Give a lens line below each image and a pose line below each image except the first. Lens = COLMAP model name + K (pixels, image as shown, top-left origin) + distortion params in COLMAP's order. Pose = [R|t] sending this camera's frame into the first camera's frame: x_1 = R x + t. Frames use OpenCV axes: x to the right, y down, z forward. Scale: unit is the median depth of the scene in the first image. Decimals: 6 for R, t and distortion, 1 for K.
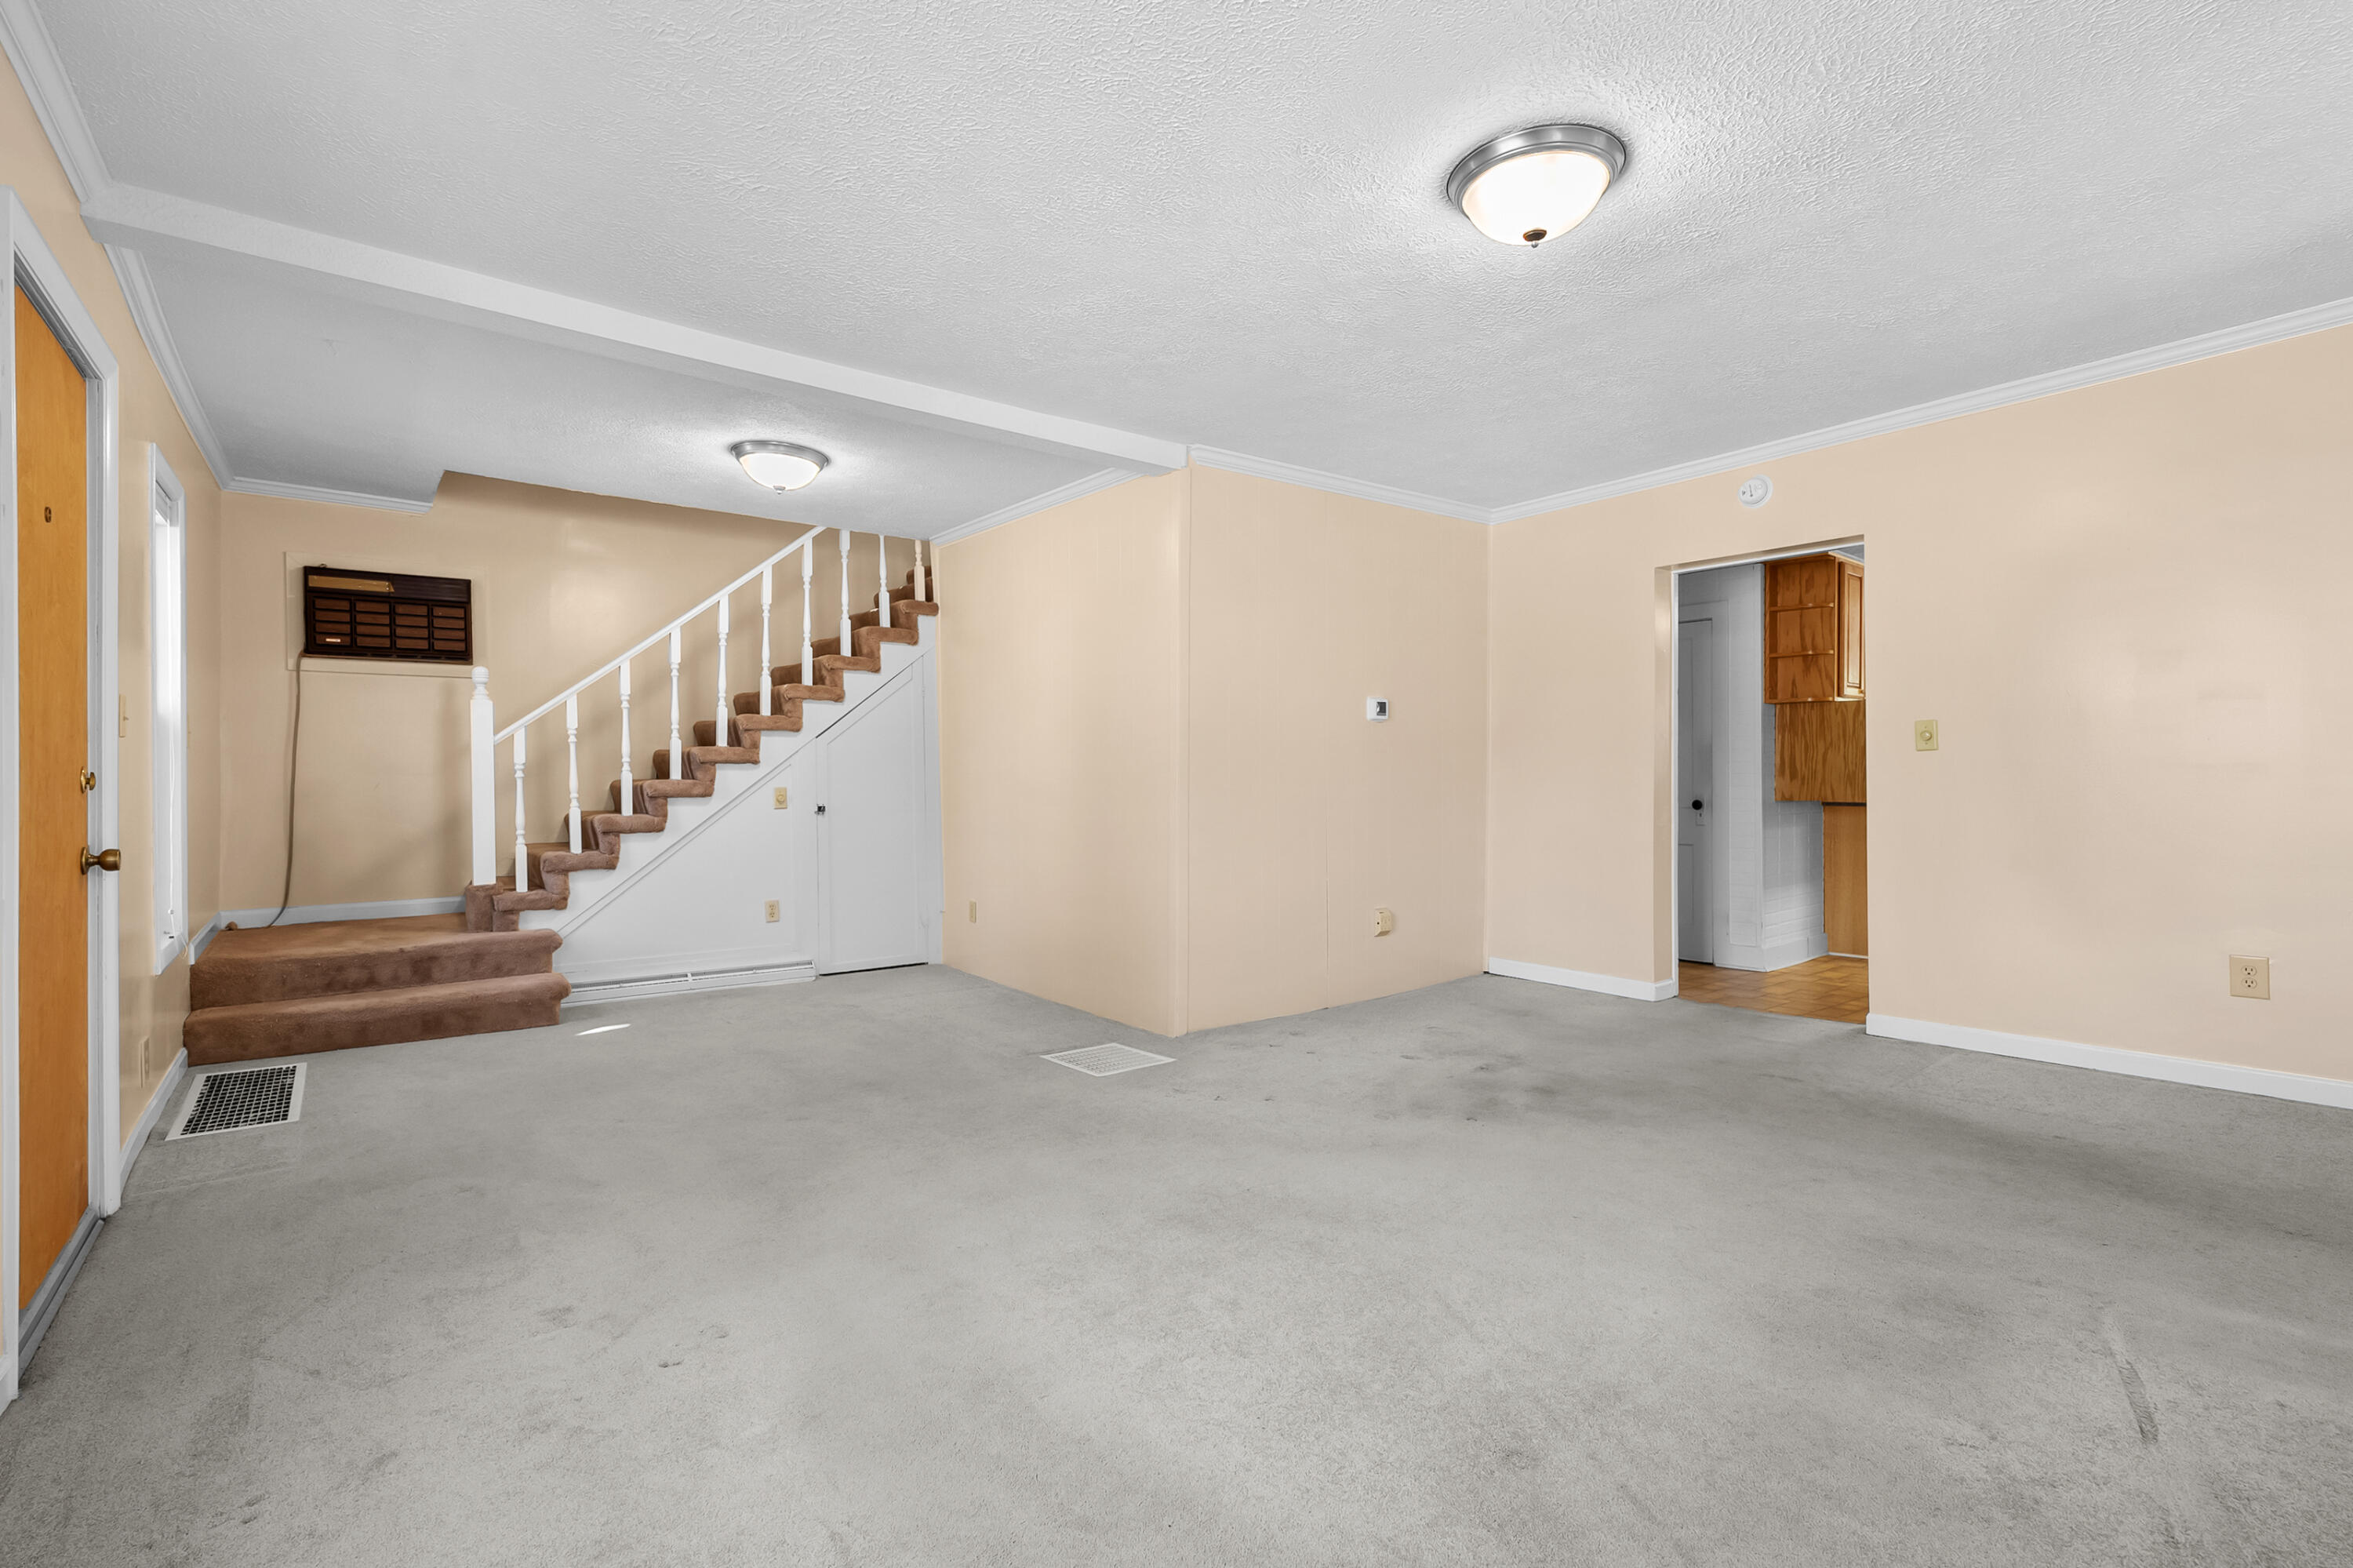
lens RADIAL K [[1061.6, 0, 1175.1], [0, 1061.6, 790.0], [0, 0, 1]] dist [-0.002021, -0.000202]
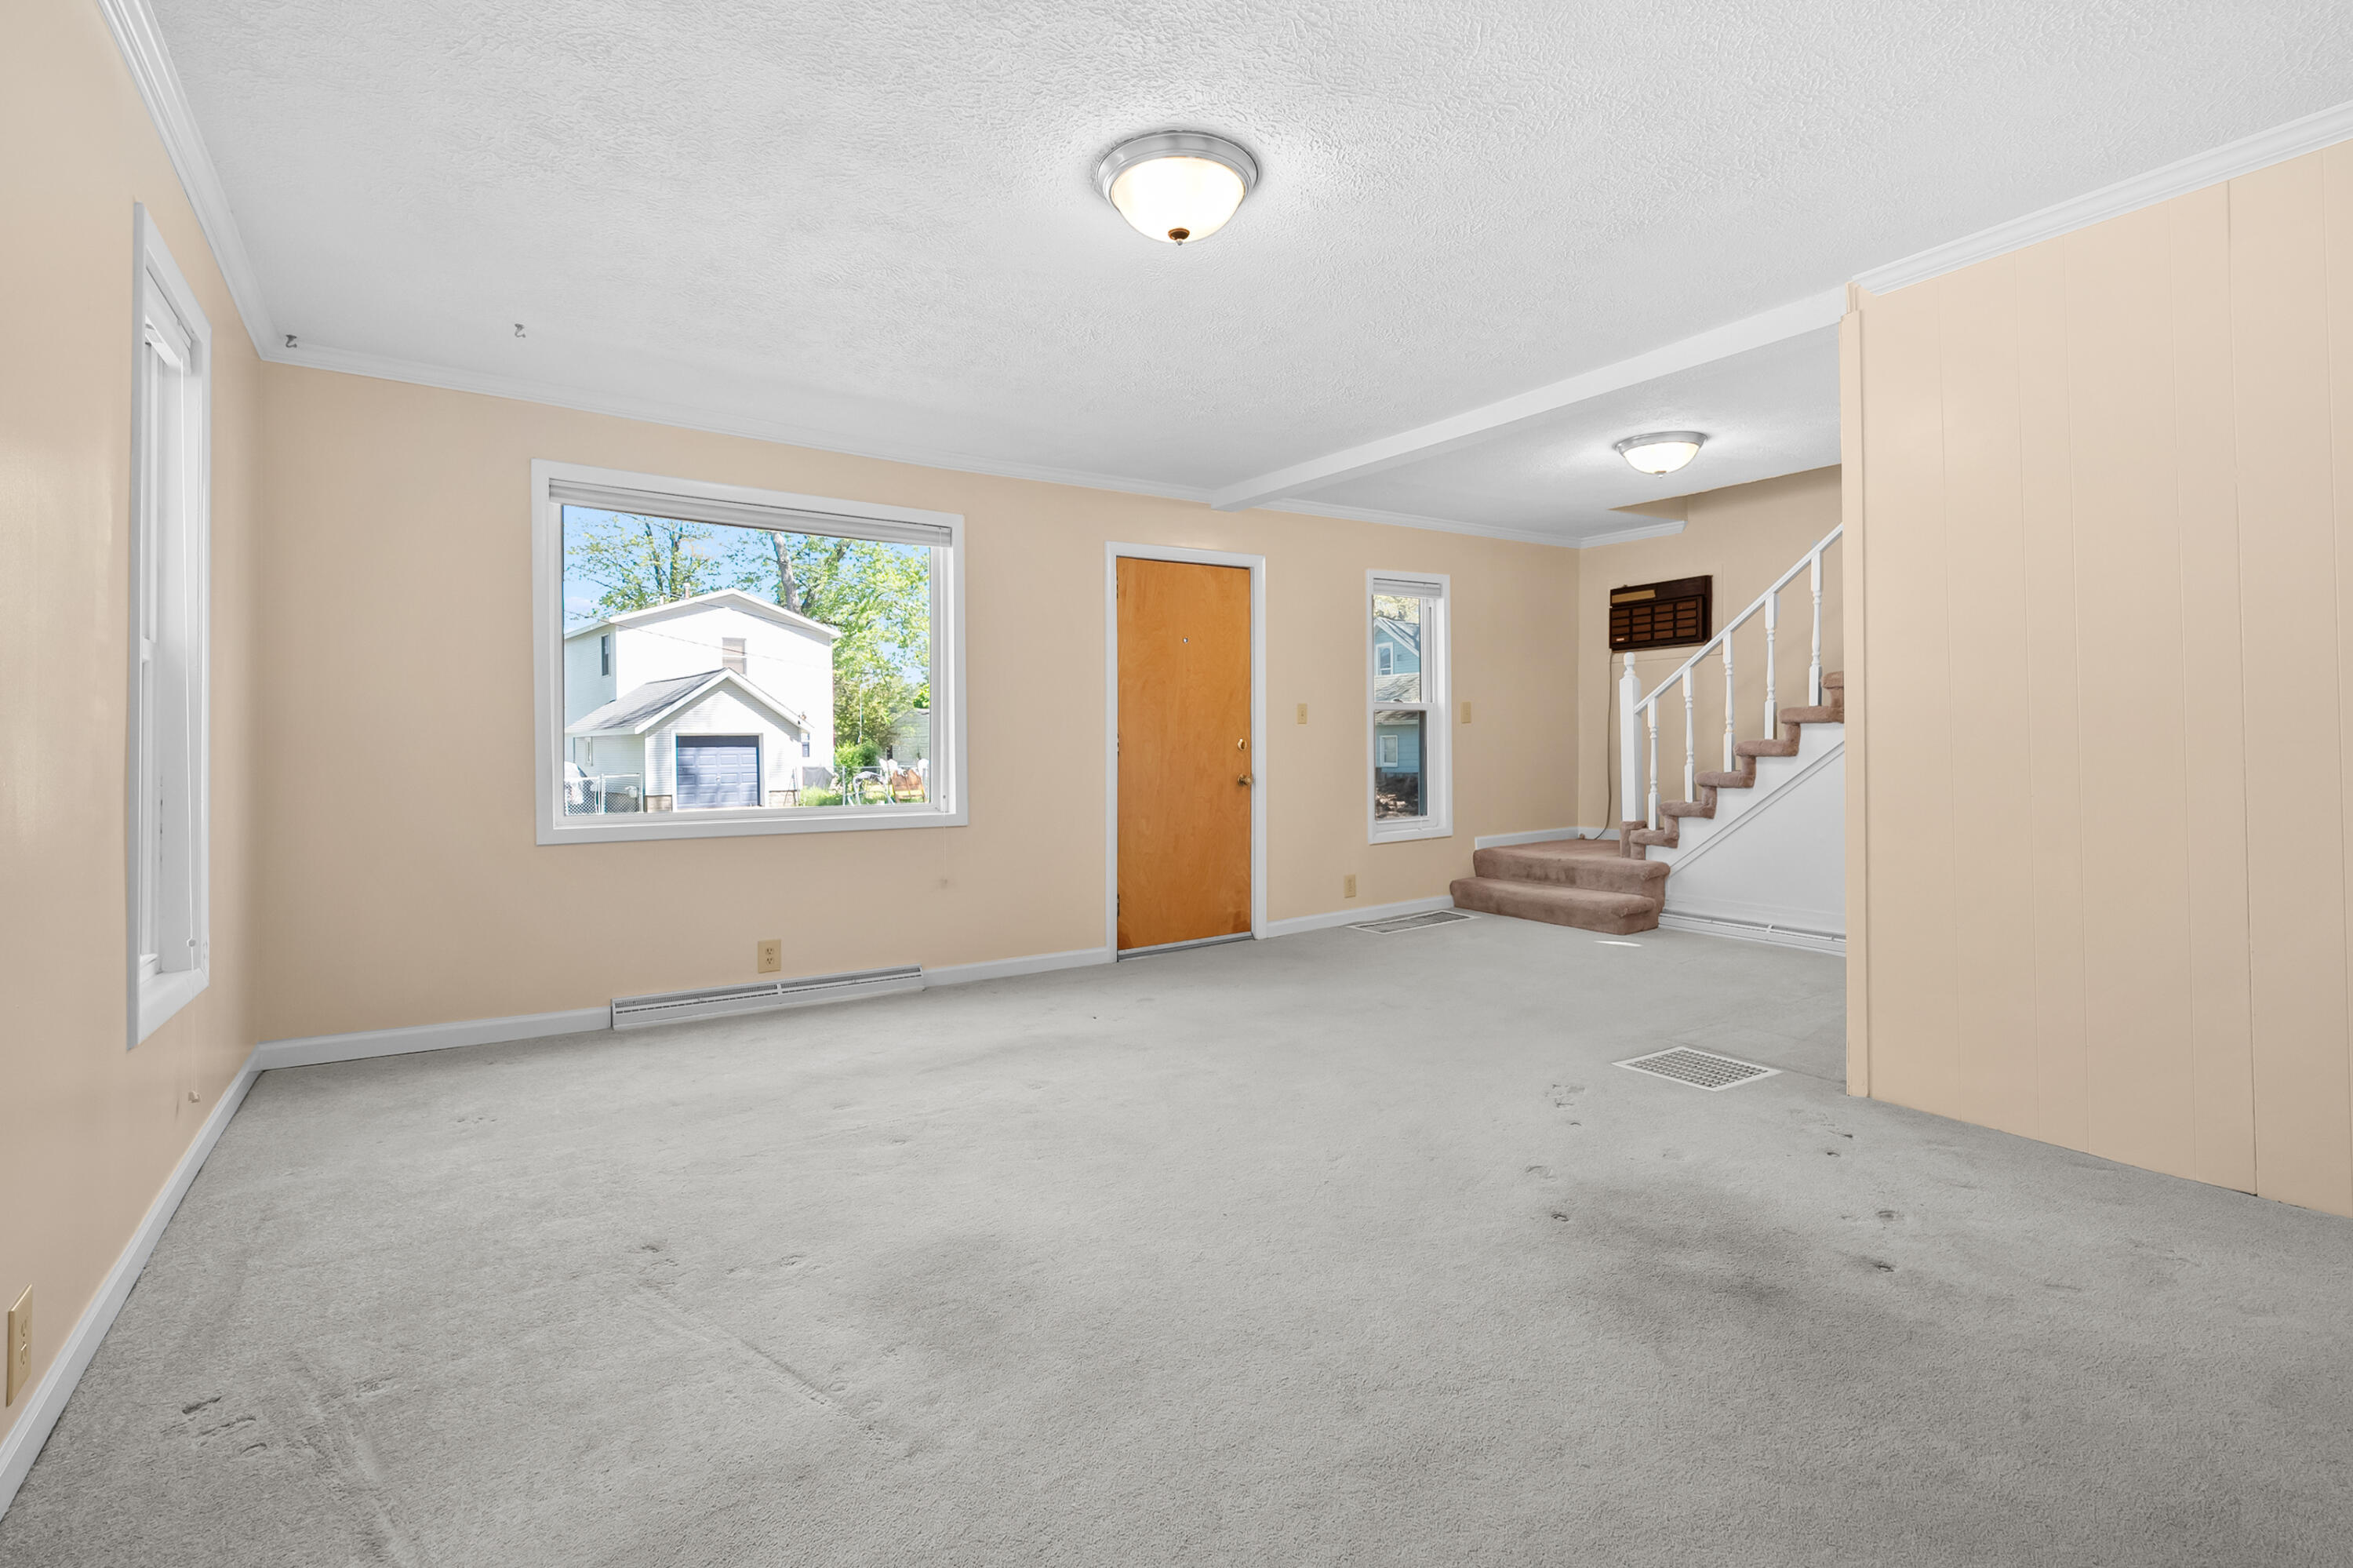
lens RADIAL K [[1061.6, 0, 1160.4], [0, 1061.6, 736.7], [0, 0, 1]] dist [-0.002021, -0.000202]
pose [[-0.060266, -0.001842, -0.998181, 0.658795], [0.003156, 0.999993, -0.002036, -0.012632], [0.998177, -0.003273, -0.060260, 0.493341]]
